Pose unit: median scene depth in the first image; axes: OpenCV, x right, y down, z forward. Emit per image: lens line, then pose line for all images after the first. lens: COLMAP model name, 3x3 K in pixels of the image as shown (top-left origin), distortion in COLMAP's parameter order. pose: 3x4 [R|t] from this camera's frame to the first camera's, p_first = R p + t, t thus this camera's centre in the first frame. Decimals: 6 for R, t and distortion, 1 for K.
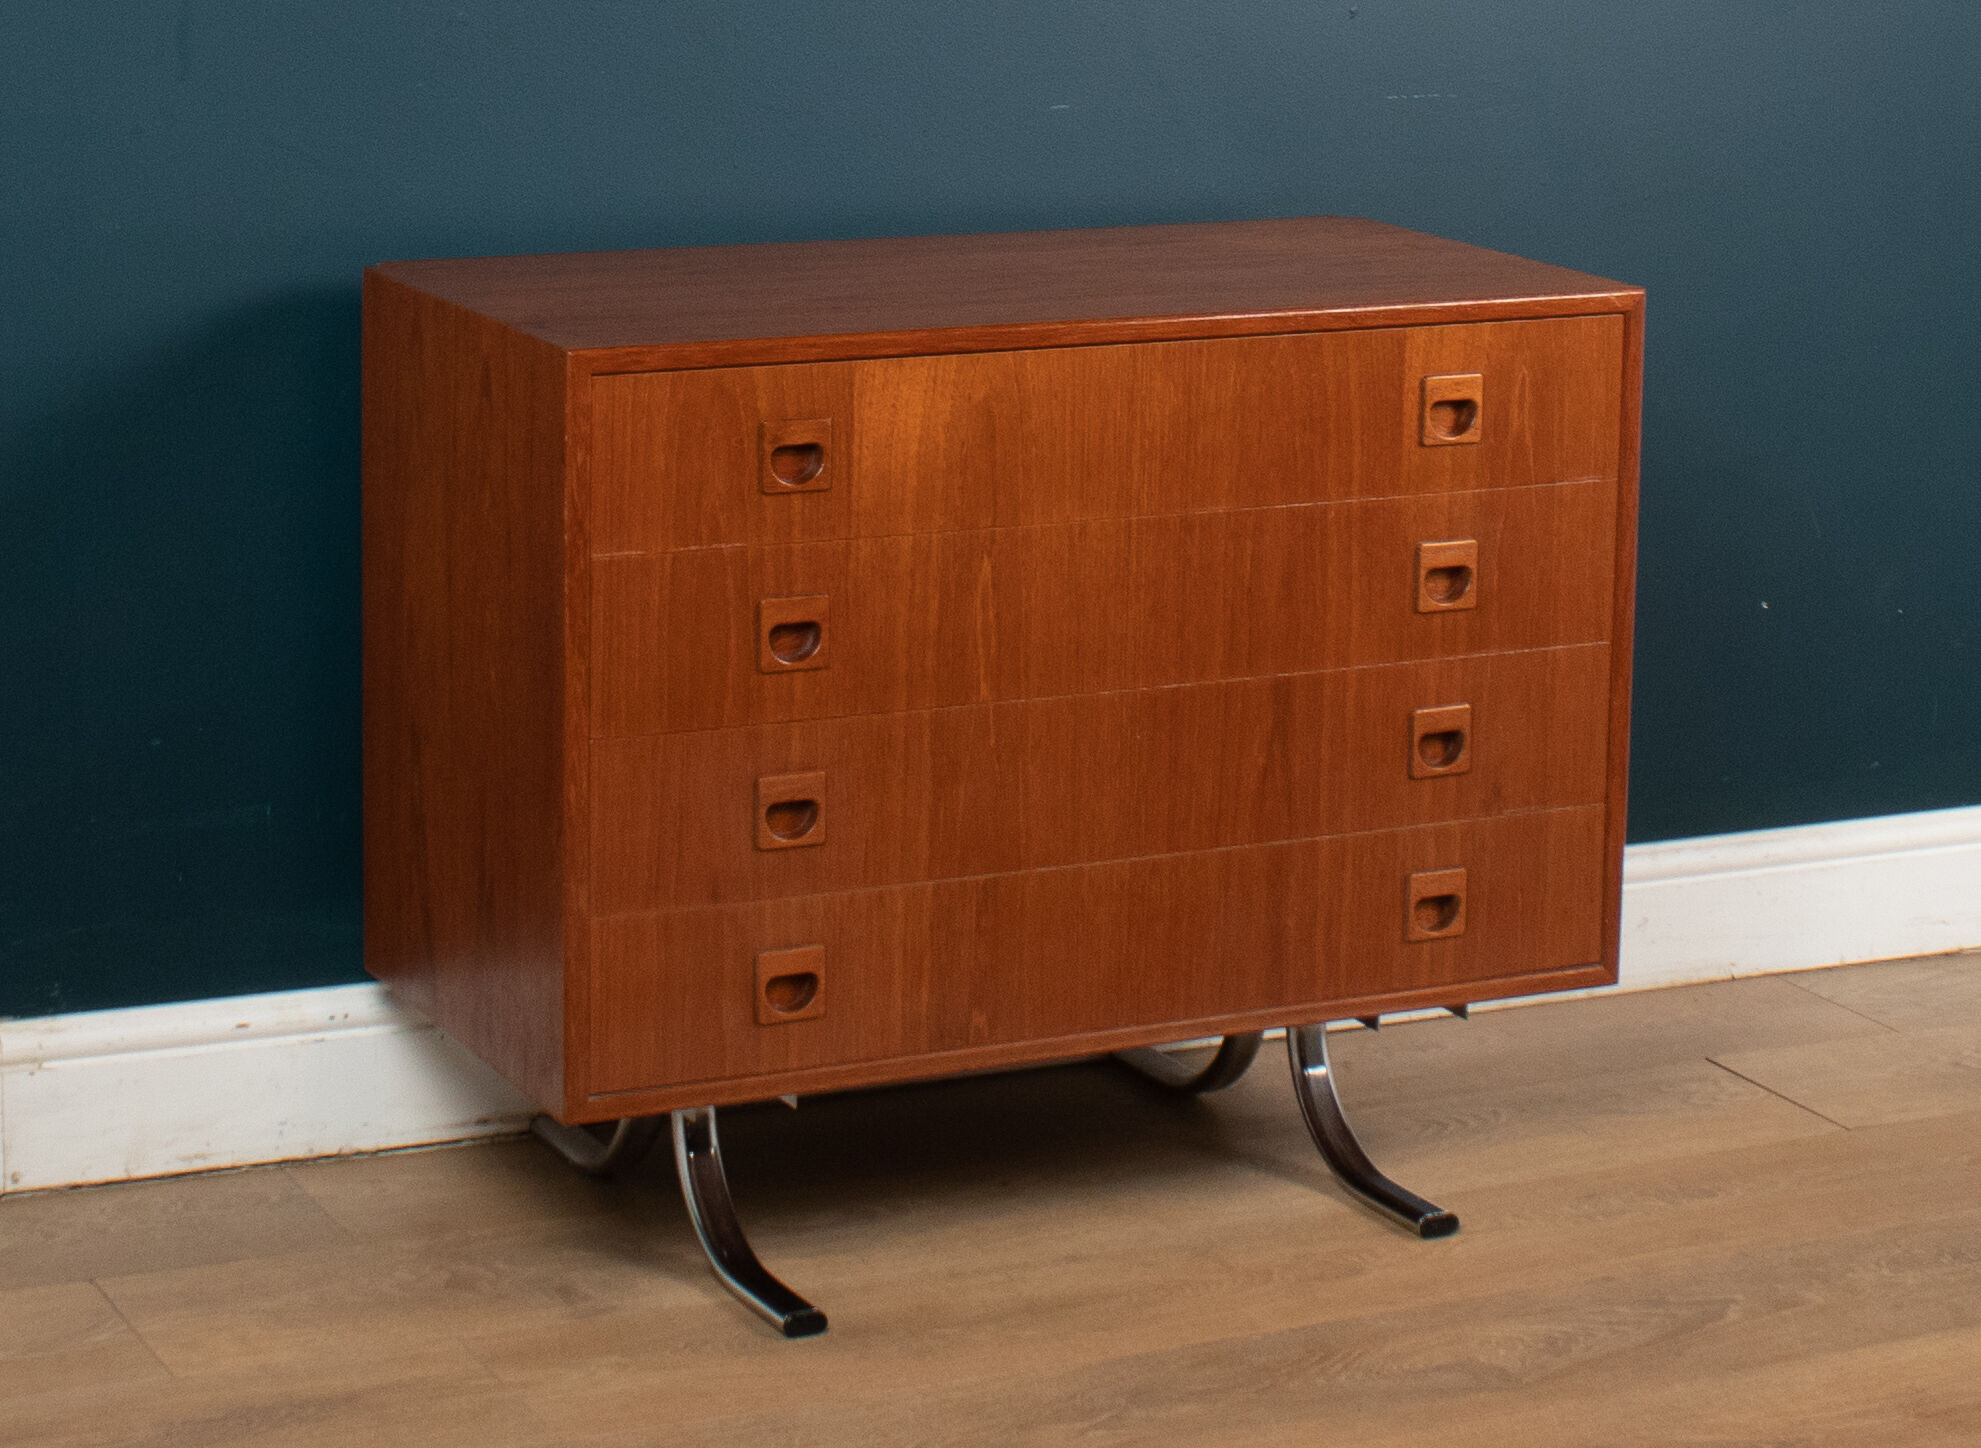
lens RADIAL K [[4672.8, 0, 915.1], [0, 4672.8, 481.6], [0, 0, 1]] dist [-0.142846, 0.000000]
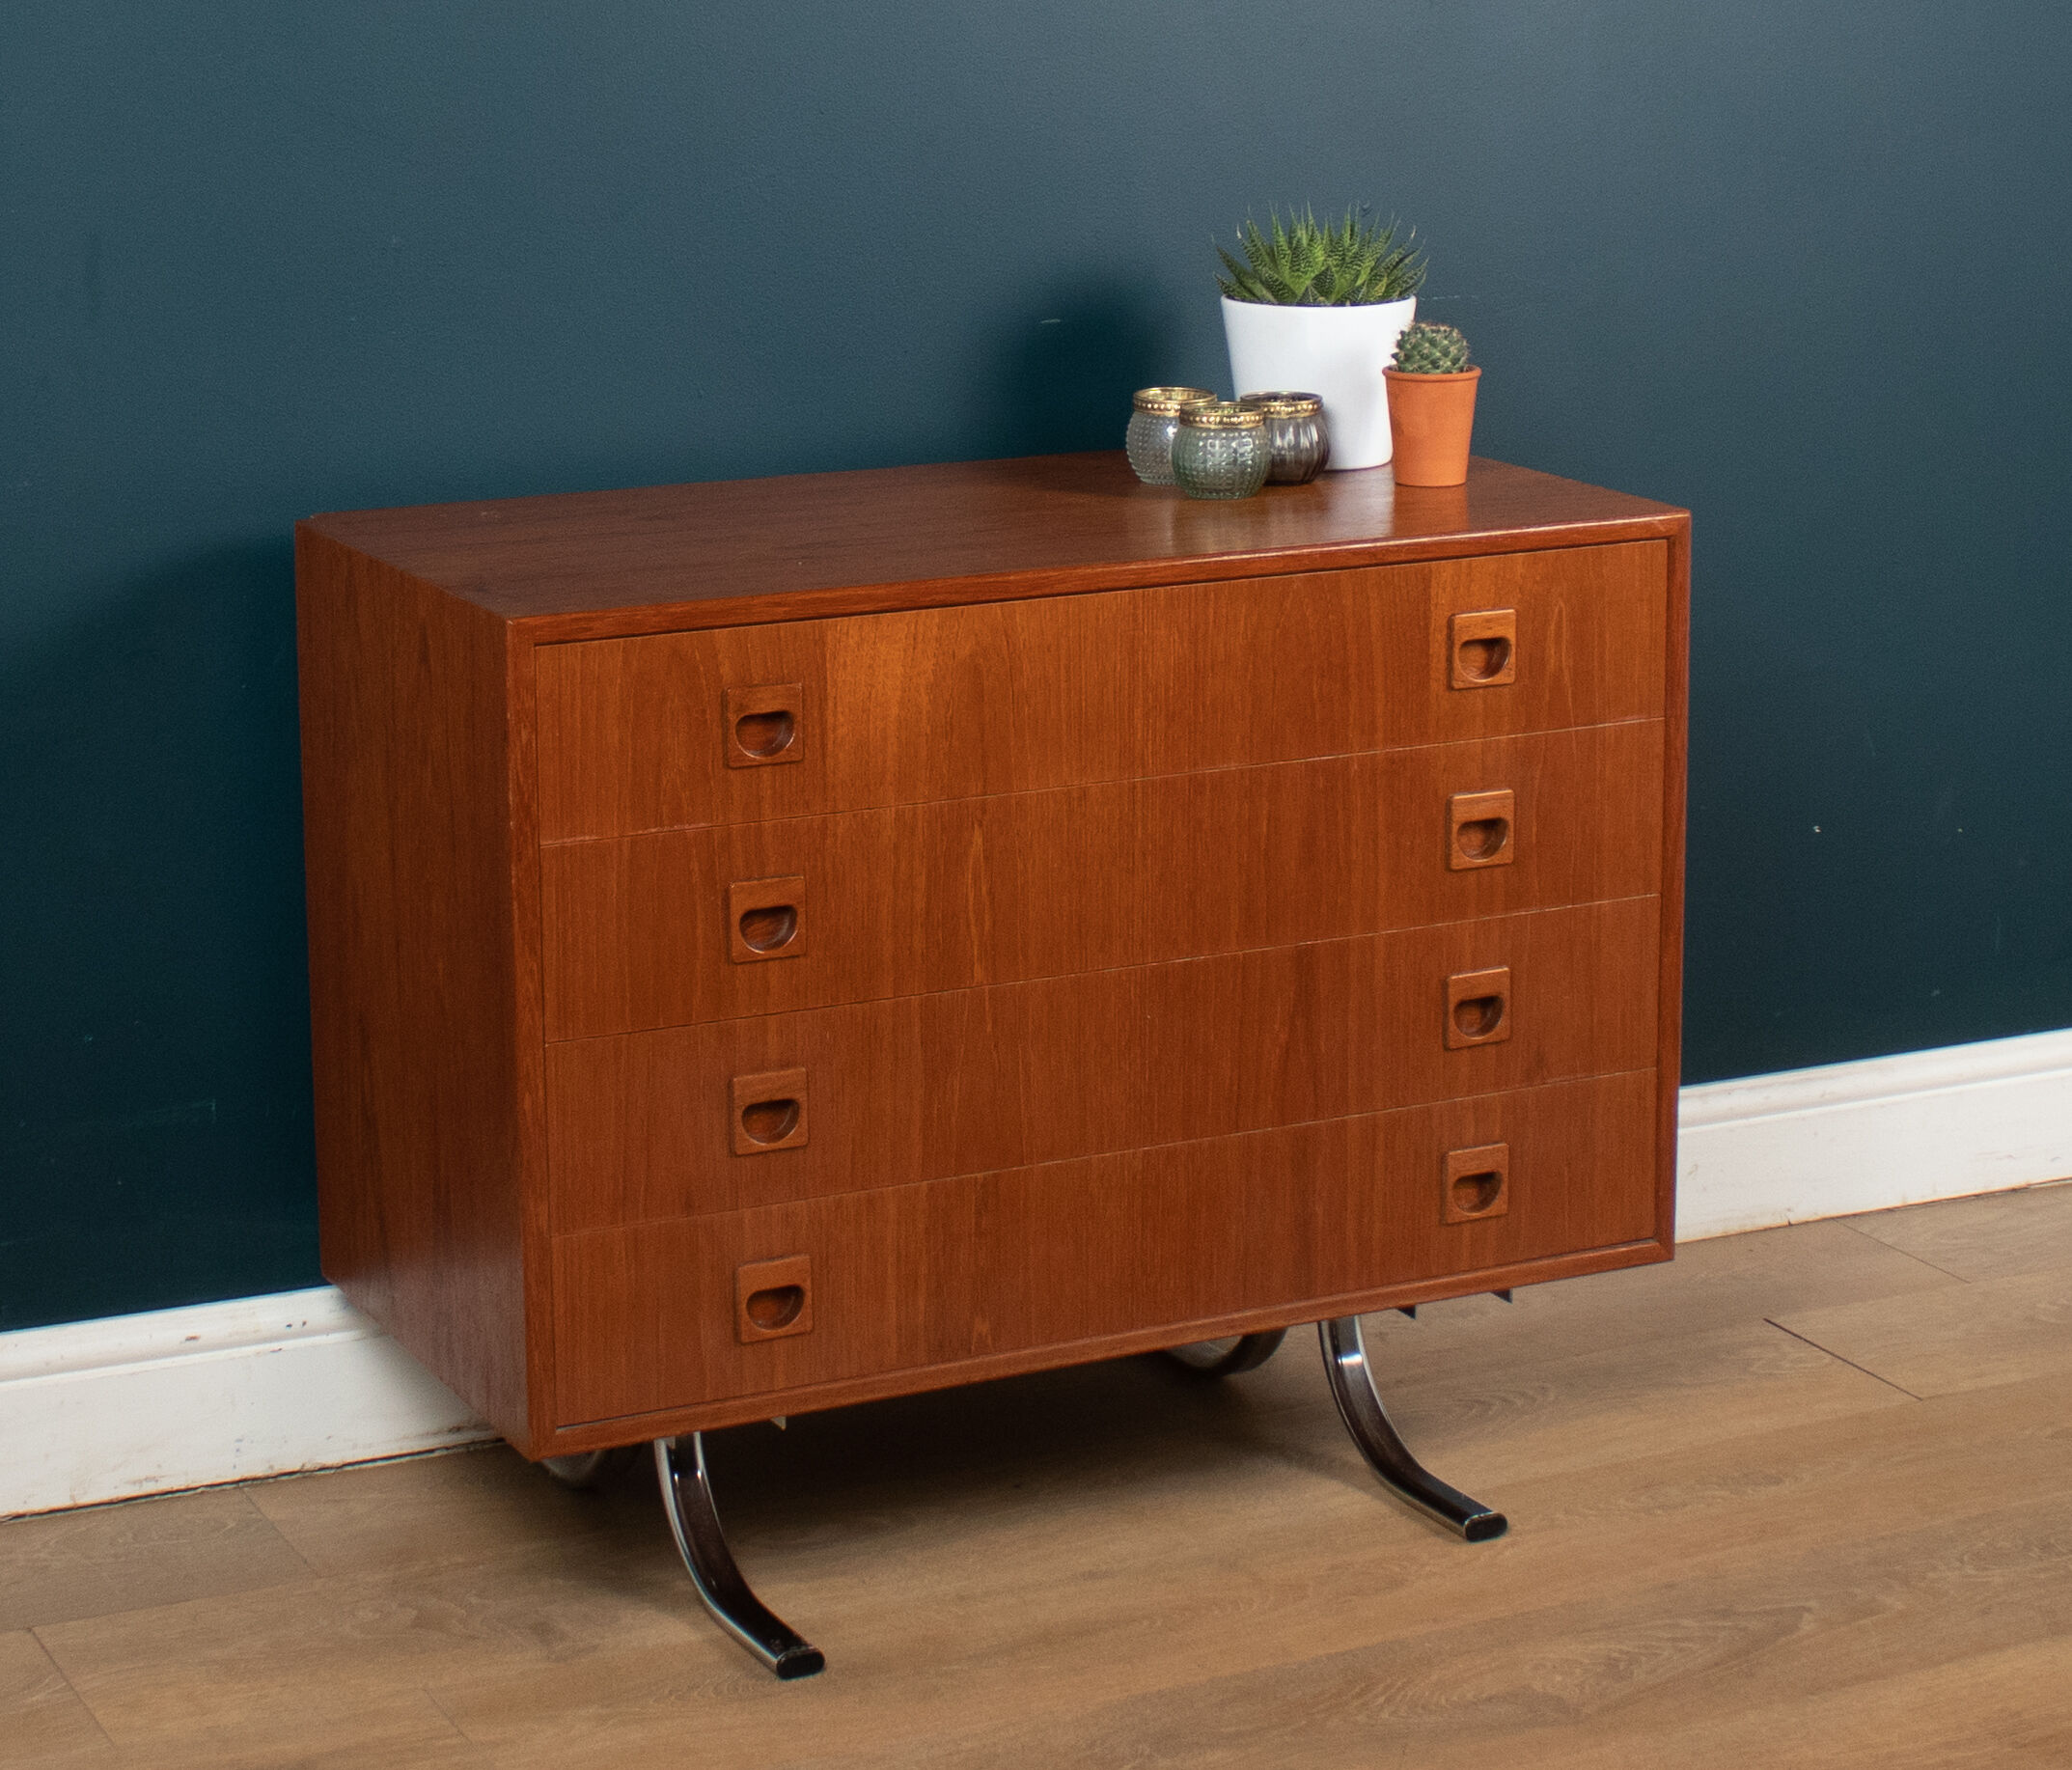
lens RADIAL K [[4530.8, 0, 946.6], [0, 4530.8, 786.6], [0, 0, 1]] dist [-0.143720, 0.000000]
pose [[0.999716, -0.023778, -0.001412, 0.010427], [0.023814, 0.999090, 0.035392, -0.022704], [0.000569, -0.035415, 0.999373, 0.111952]]
